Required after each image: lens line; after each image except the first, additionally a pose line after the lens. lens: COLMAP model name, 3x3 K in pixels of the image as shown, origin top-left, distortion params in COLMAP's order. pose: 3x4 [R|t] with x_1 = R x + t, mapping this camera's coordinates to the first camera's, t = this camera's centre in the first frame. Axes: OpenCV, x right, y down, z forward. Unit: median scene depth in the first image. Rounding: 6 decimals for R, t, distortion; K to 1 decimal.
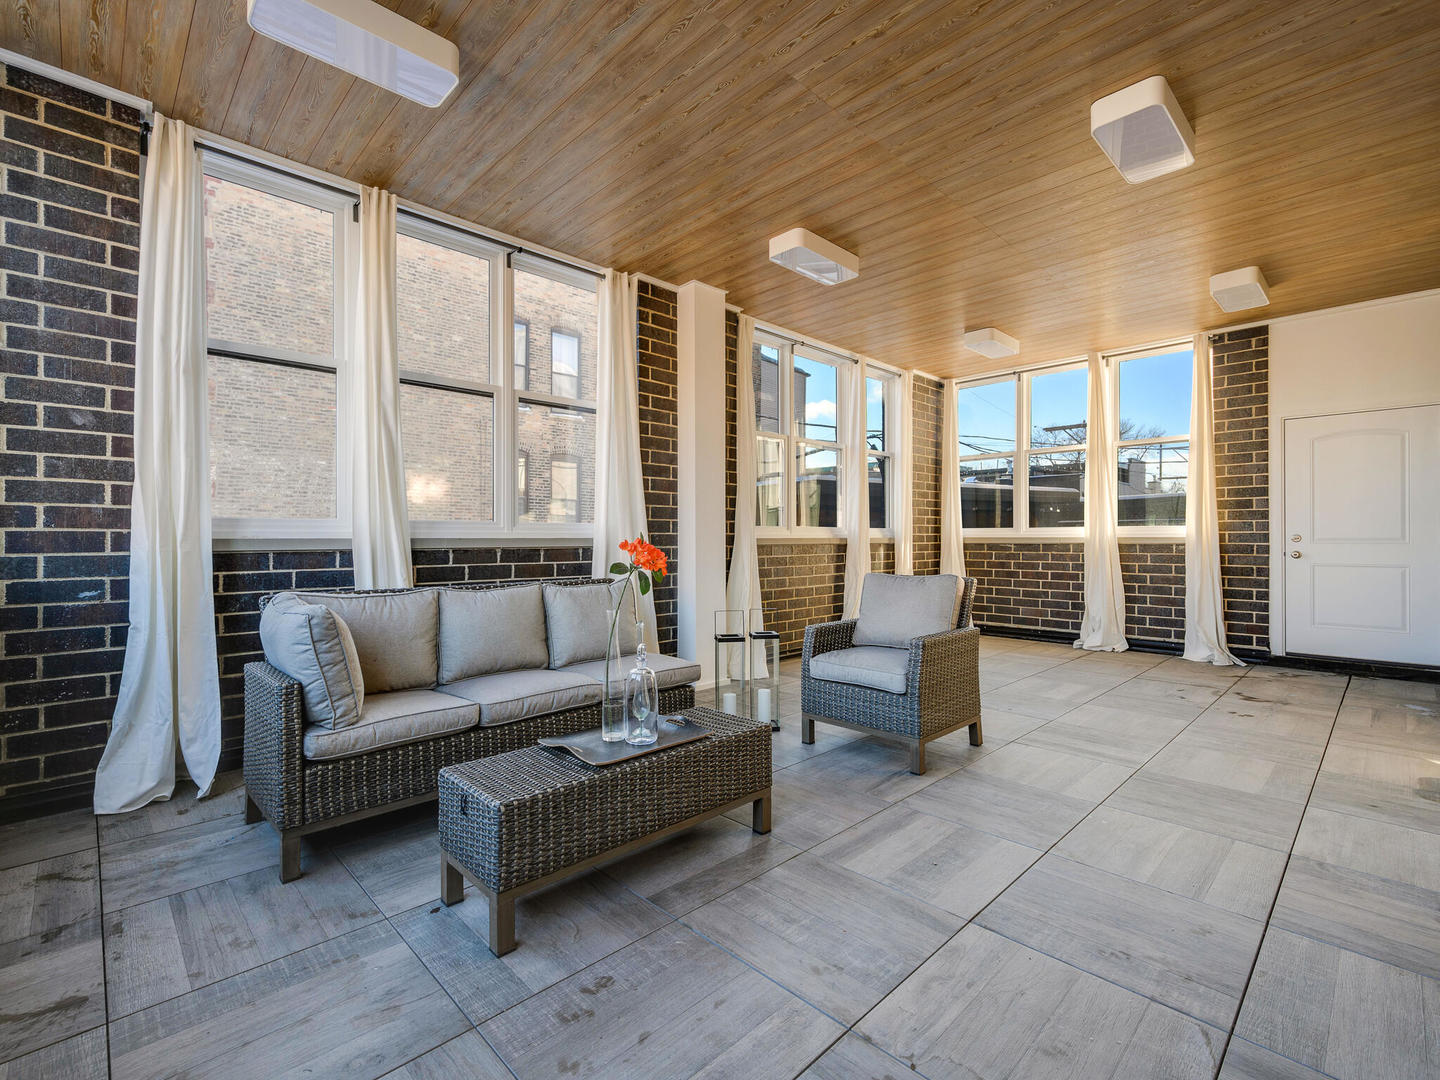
lens RADIAL K [[658.0, 0, 716.6], [0, 658.0, 542.0], [0, 0, 1]] dist [-0.001170, -0.000630]
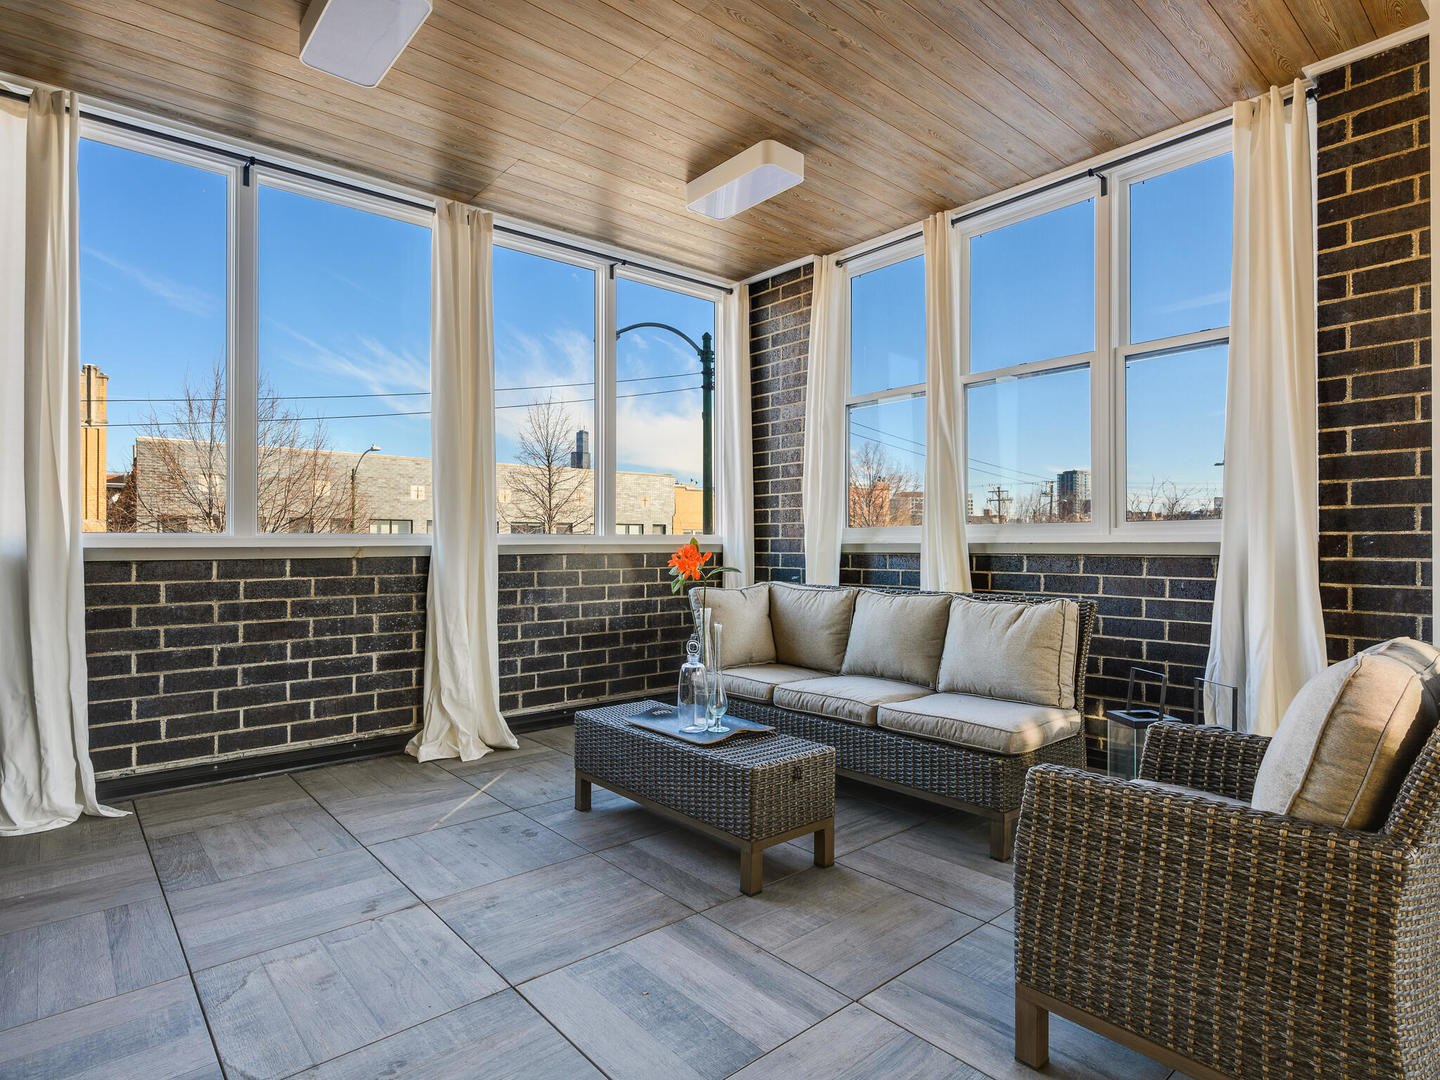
lens RADIAL K [[778.0, 0, 720.0], [0, 778.0, 540.0], [0, 0, 1]] dist [0.000224, -0.000045]
pose [[-0.055575, -0.002943, -0.998450, 0.936298], [-0.002523, 0.999993, -0.002807, -0.007511], [0.998451, 0.002363, -0.055582, 0.890708]]
